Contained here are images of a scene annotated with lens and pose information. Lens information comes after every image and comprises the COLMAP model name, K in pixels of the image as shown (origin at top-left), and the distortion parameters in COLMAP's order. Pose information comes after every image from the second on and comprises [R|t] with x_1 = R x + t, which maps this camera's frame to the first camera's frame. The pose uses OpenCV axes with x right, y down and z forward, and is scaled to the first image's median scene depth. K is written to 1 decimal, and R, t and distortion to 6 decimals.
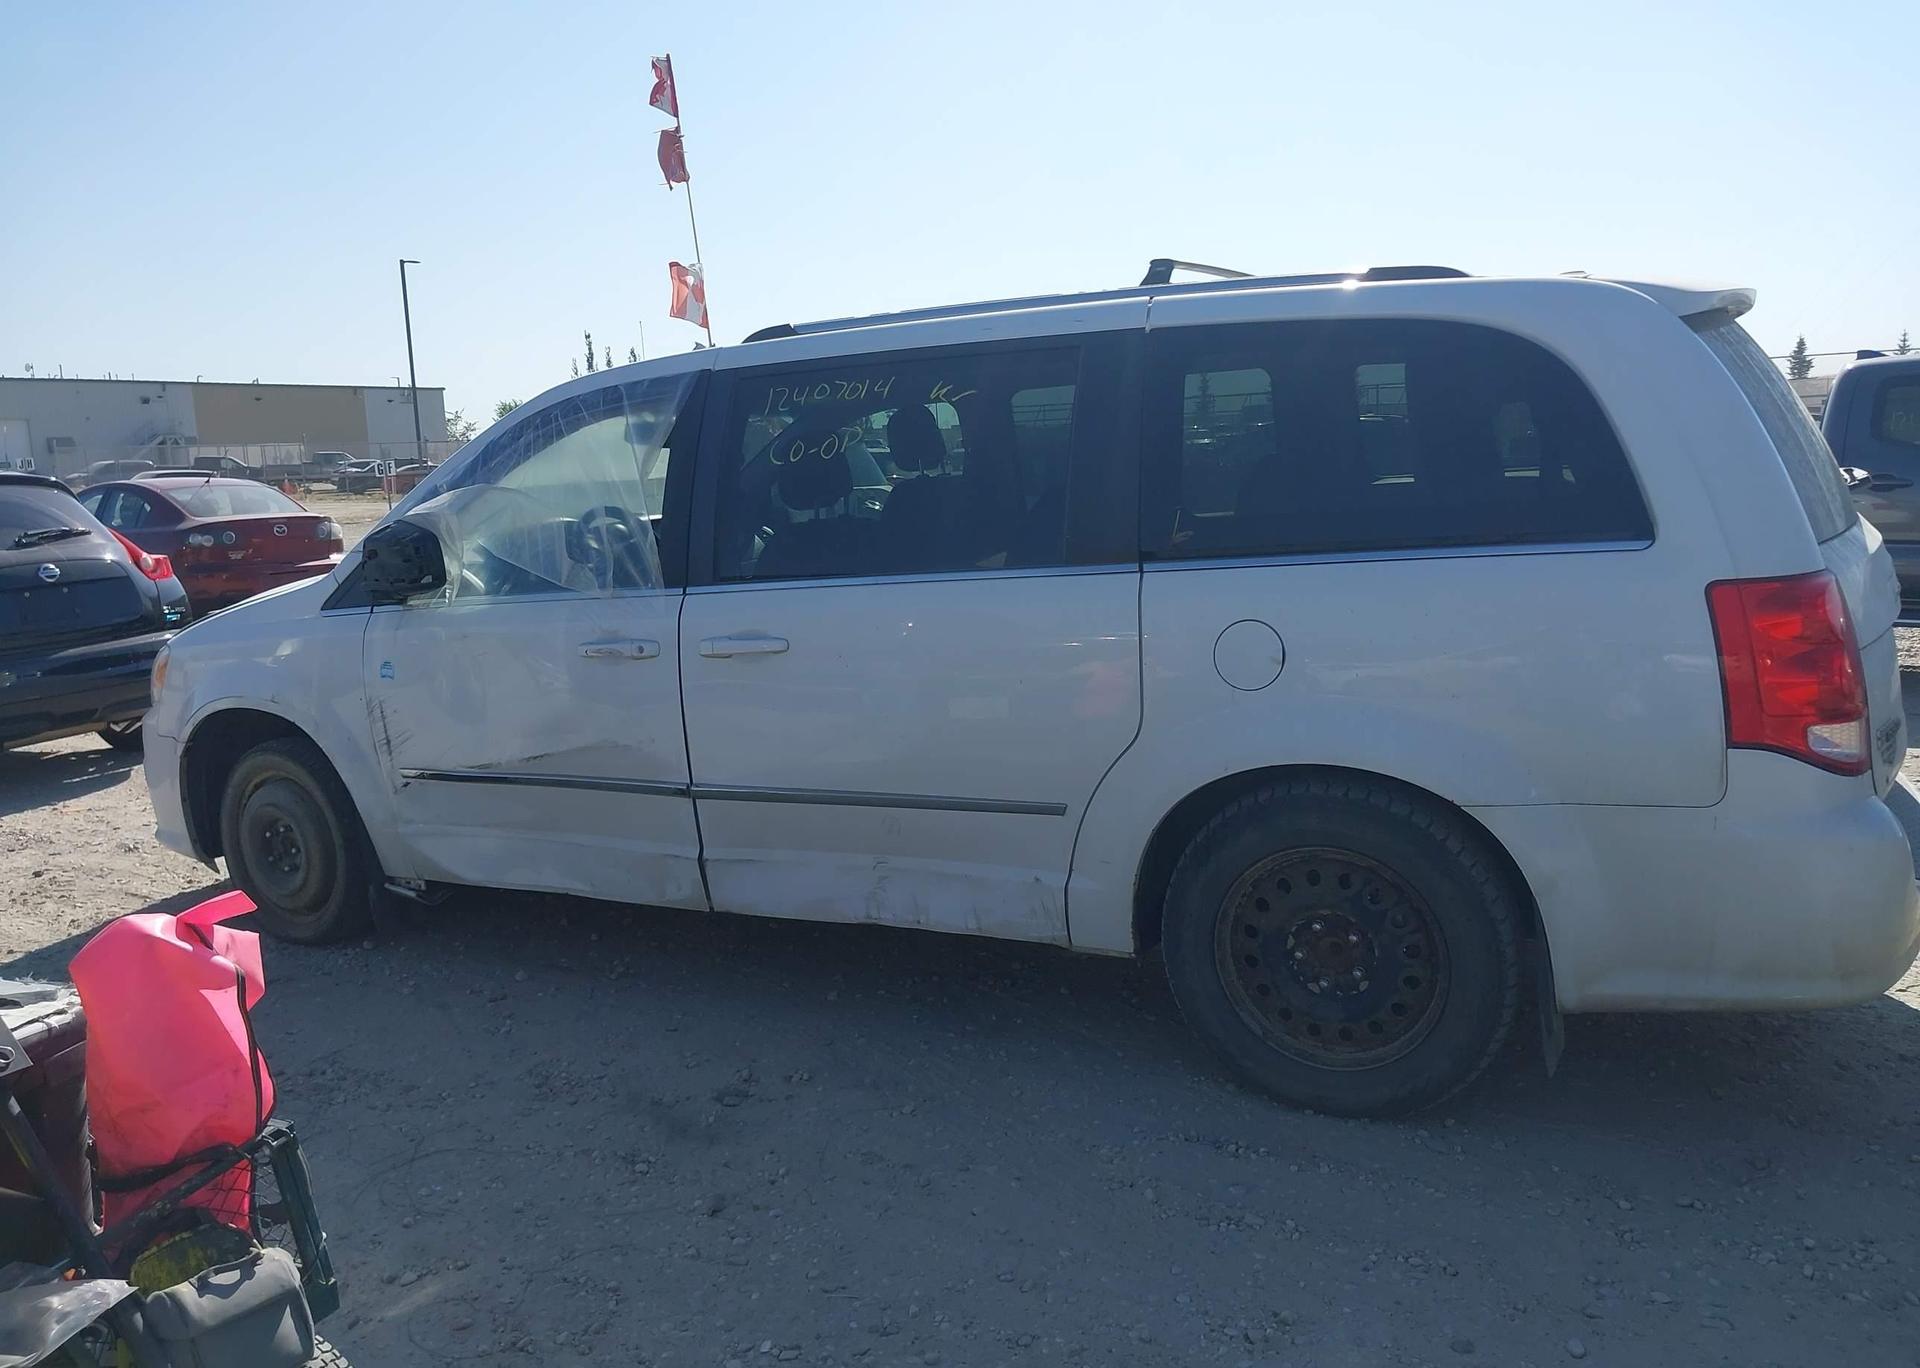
lens RADIAL K [[1499.5, 0, 903.9], [0, 1499.5, 683.1], [0, 0, 1]] dist [0.053006, -0.066724]
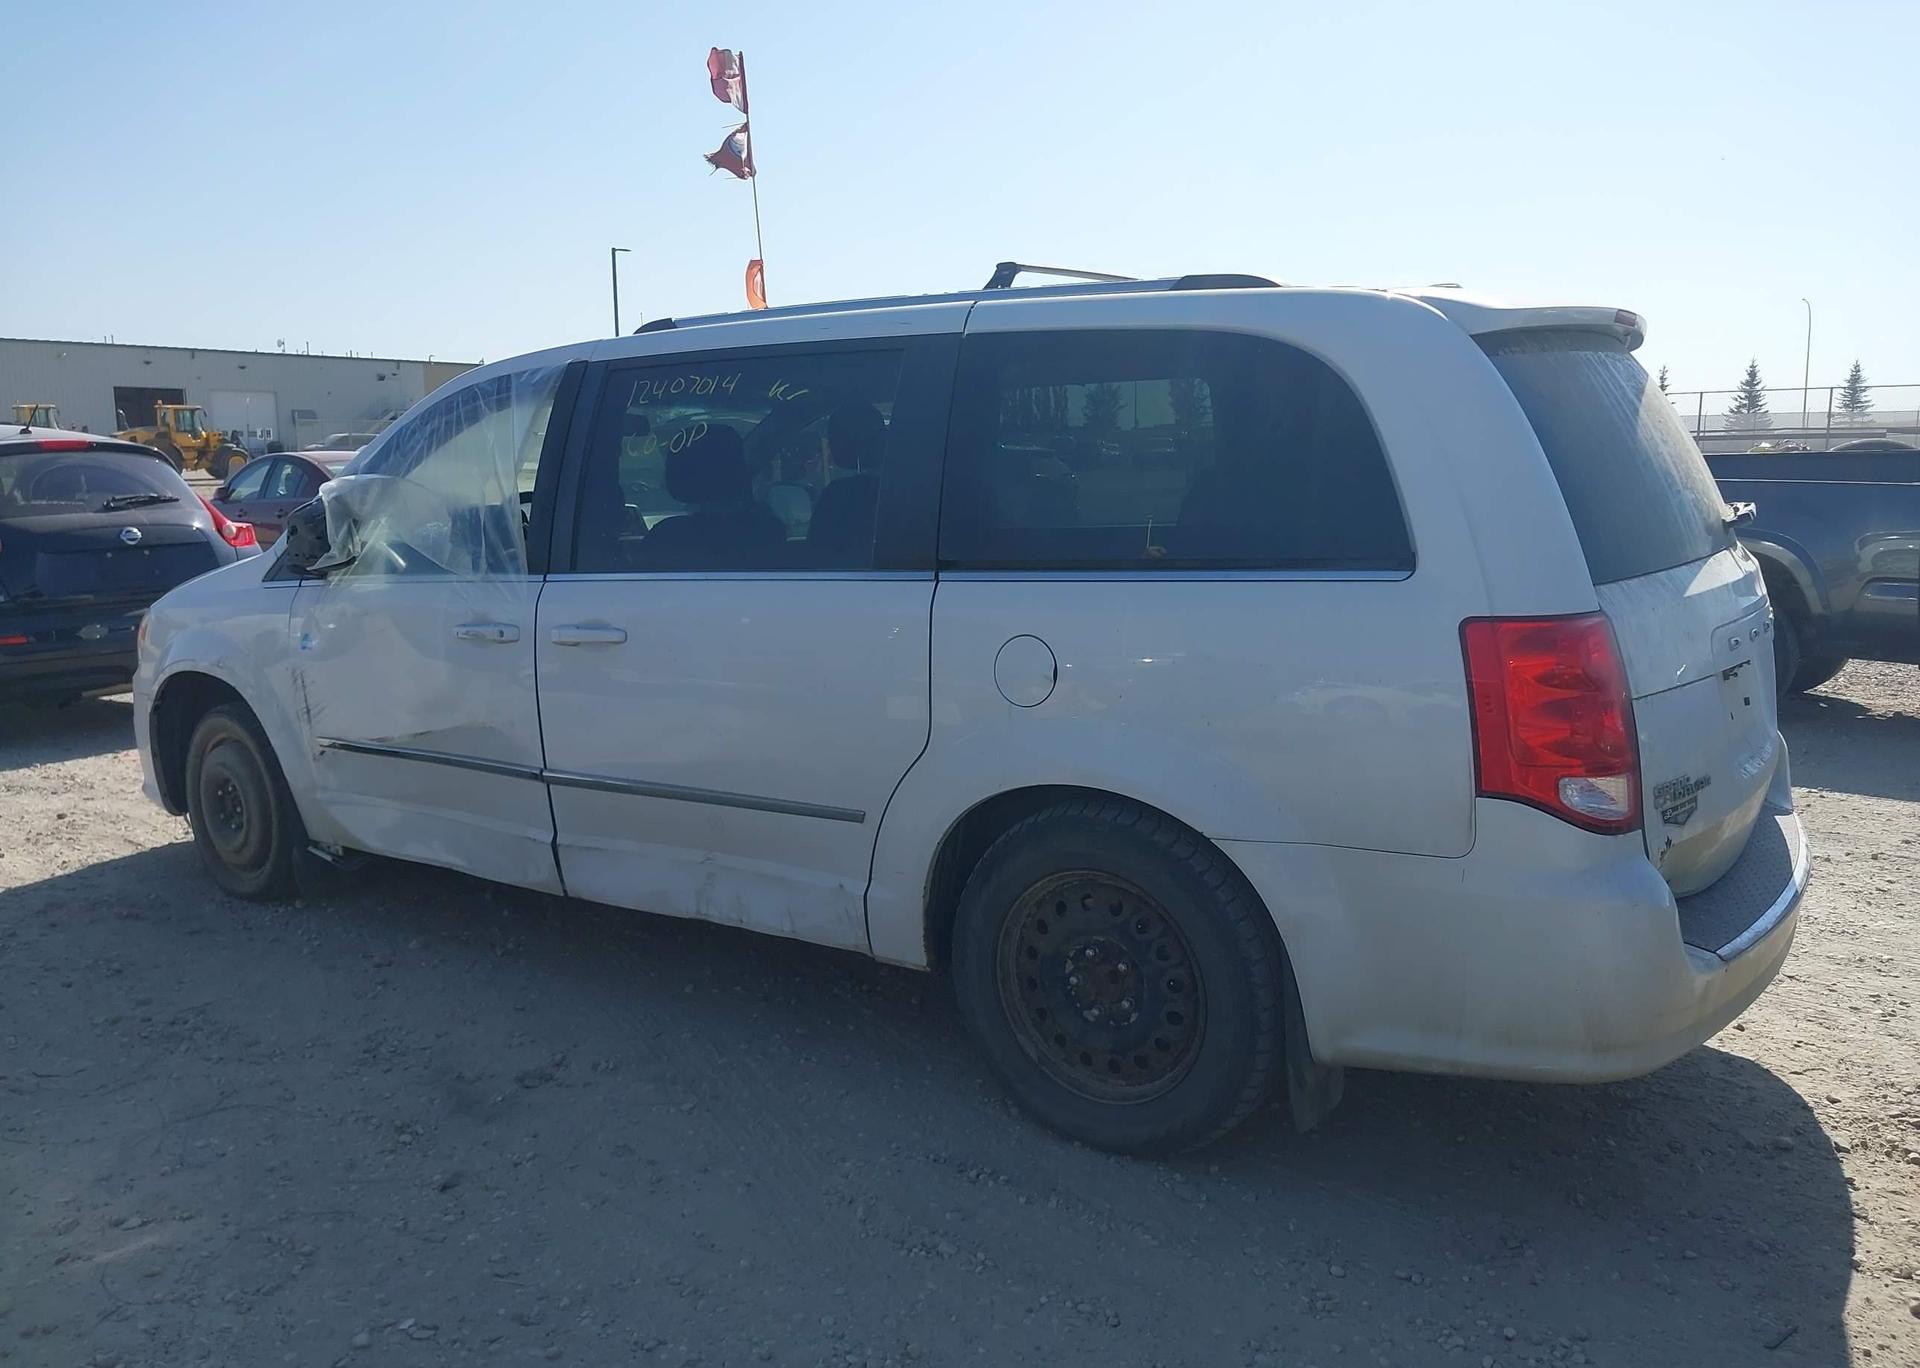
lens RADIAL K [[1499.5, 0, 903.9], [0, 1499.5, 683.1], [0, 0, 1]] dist [0.053006, -0.066724]
pose [[0.990986, 0.054875, -0.122212, 0.225358], [-0.054645, 0.998492, 0.005231, -0.009332], [0.122315, 0.001494, 0.992490, 0.020837]]
